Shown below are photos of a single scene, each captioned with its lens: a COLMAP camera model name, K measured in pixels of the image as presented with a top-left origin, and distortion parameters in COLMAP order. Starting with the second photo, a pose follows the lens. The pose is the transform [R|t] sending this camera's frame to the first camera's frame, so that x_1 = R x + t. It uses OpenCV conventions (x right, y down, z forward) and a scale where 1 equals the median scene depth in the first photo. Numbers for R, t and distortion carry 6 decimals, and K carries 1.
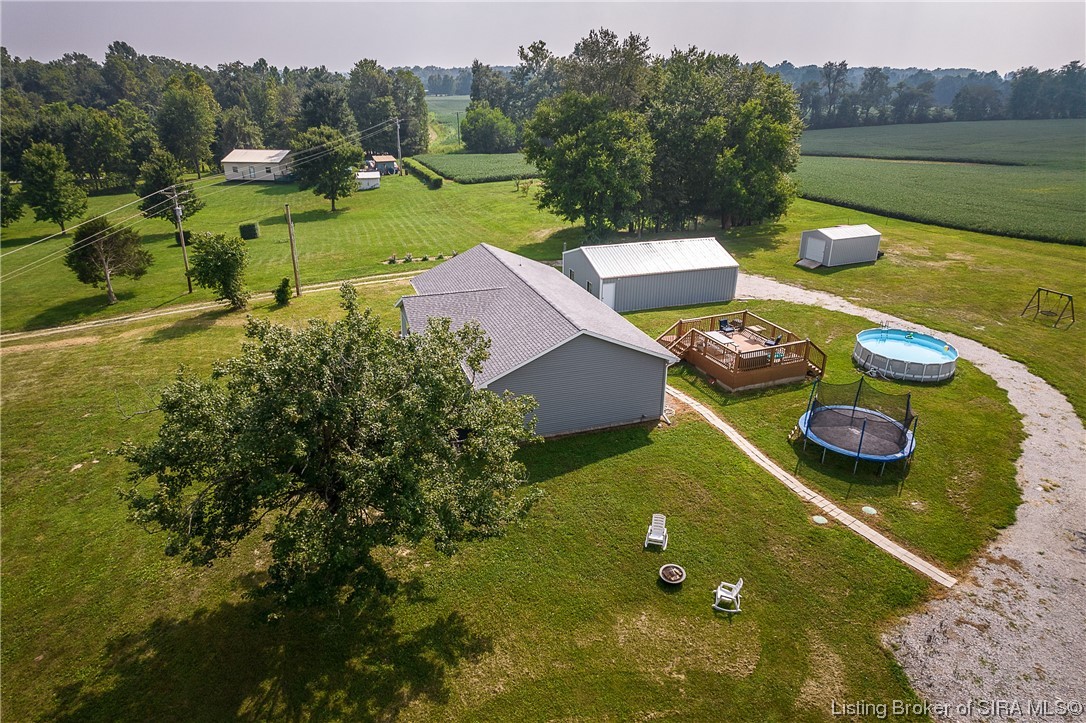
lens RADIAL K [[693.5, 0, 548.8], [0, 693.5, 364.2], [0, 0, 1]] dist [-0.069354, 0.058093]
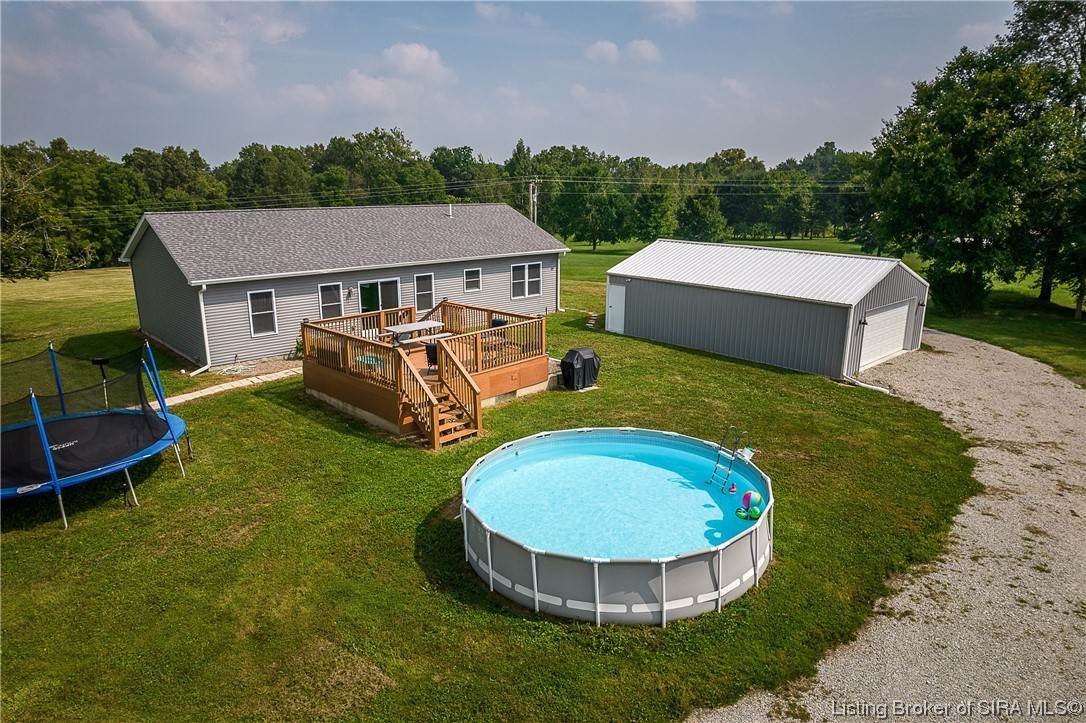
lens RADIAL K [[693.5, 0, 548.8], [0, 693.5, 364.2], [0, 0, 1]] dist [-0.069354, 0.058093]
pose [[0.406033, 0.226042, -0.885461, 0.790581], [-0.359161, 0.930430, 0.072826, -0.090023], [0.840321, 0.288454, 0.458971, 0.833812]]
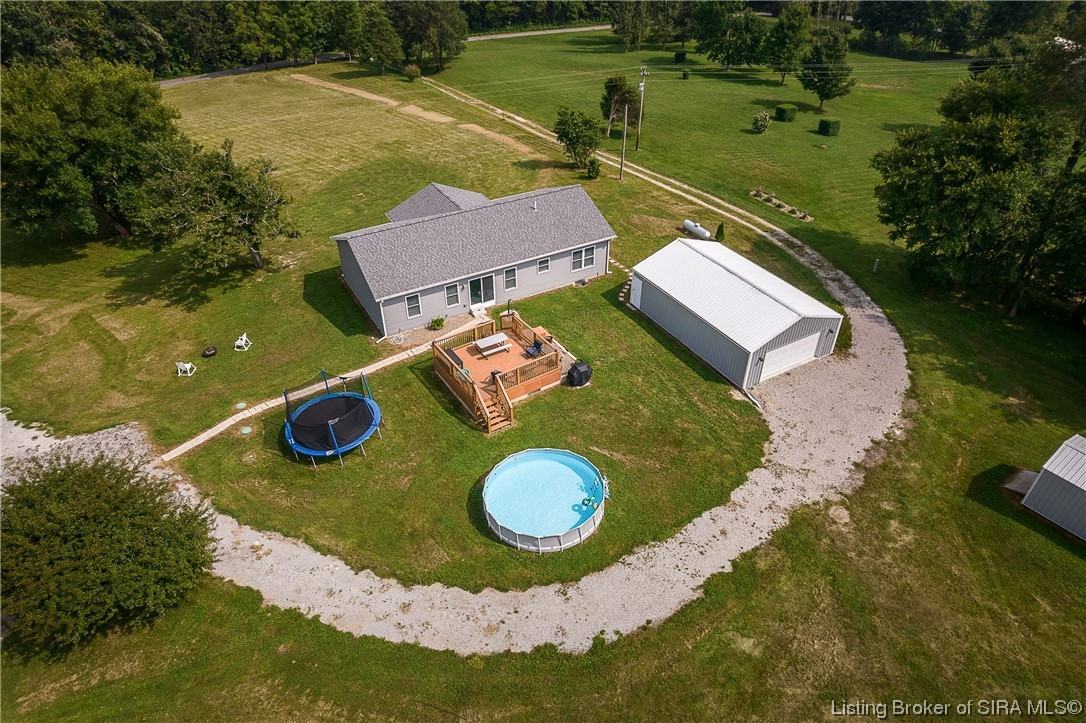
lens RADIAL K [[693.5, 0, 548.8], [0, 693.5, 364.2], [0, 0, 1]] dist [-0.069354, 0.058093]
pose [[0.186626, 0.577337, -0.794892, 1.092183], [-0.387080, 0.786869, 0.480630, -0.533428], [0.902961, 0.217989, 0.370326, 0.695252]]
